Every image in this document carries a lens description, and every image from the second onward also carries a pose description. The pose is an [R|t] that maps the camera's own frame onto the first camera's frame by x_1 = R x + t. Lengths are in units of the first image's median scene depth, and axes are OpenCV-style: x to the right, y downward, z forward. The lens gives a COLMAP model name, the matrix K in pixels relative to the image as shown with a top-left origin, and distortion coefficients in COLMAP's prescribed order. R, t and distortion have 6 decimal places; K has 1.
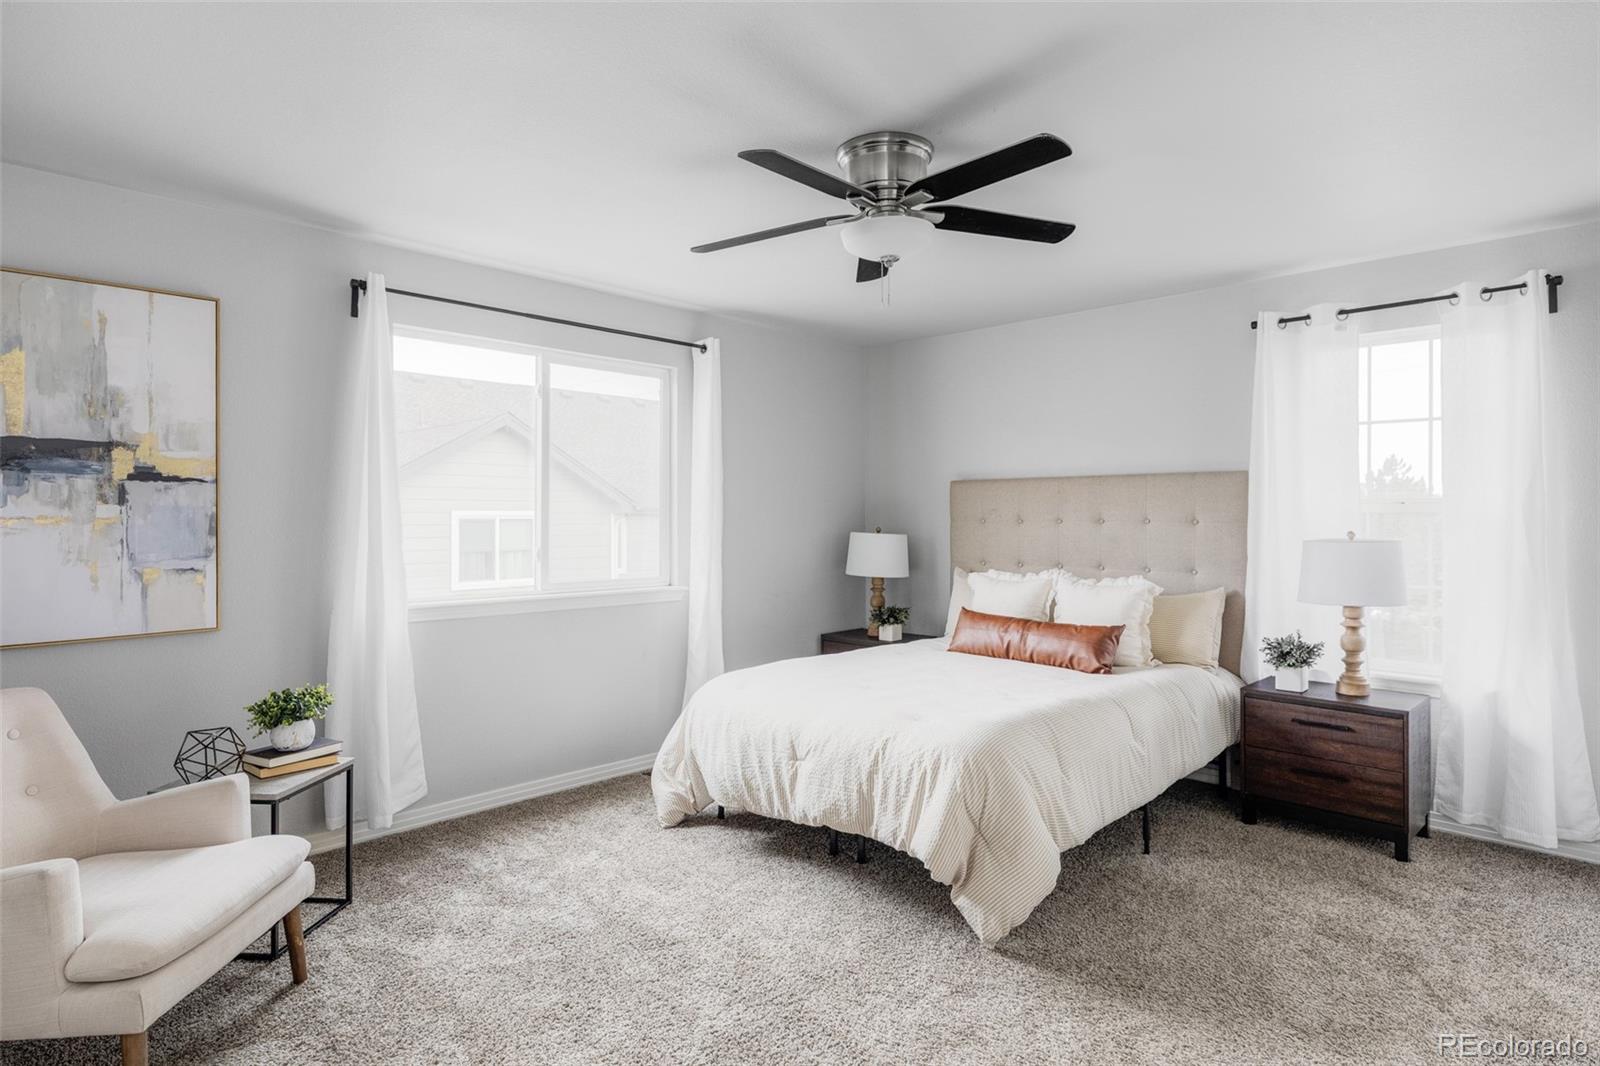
lens RADIAL K [[870.0, 0, 803.3], [0, 870.0, 527.2], [0, 0, 1]] dist [0.016217, -0.002554]
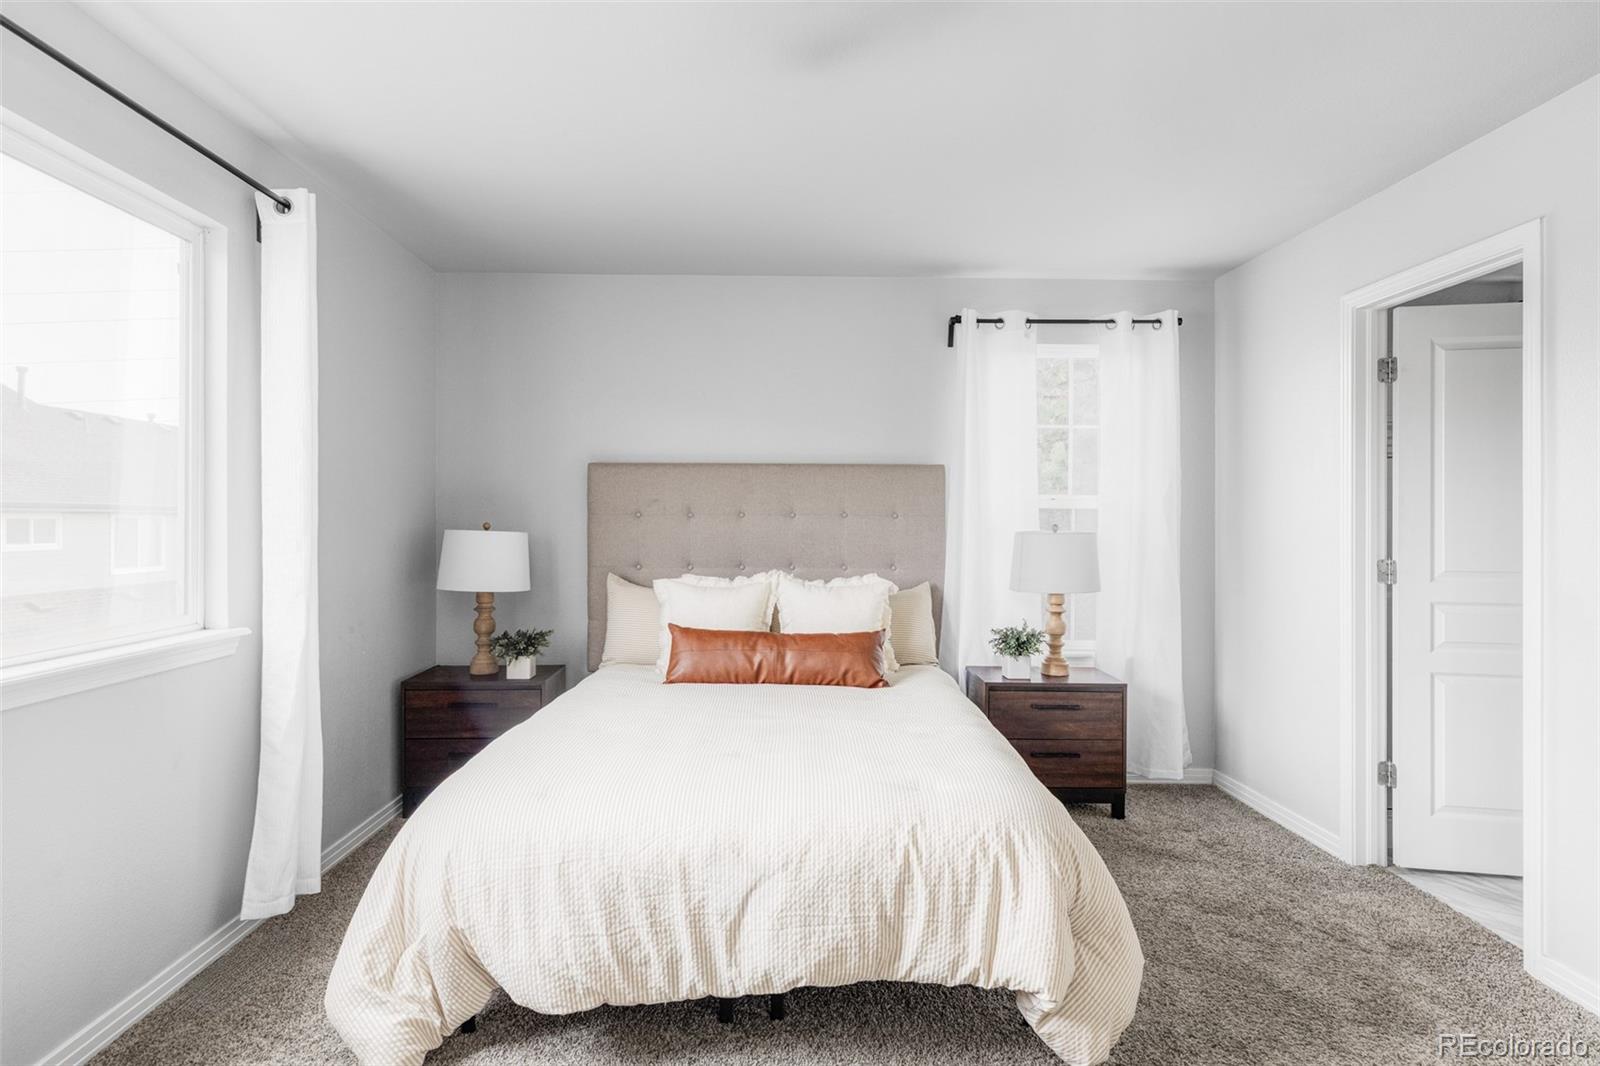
lens RADIAL K [[870.0, 0, 796.5], [0, 870.0, 528.6], [0, 0, 1]] dist [0.016217, -0.002554]
pose [[0.705680, -0.006103, 0.708505, -0.363557], [0.002871, 0.999979, 0.005755, 0.002567], [-0.708525, -0.002027, 0.705682, 0.464274]]
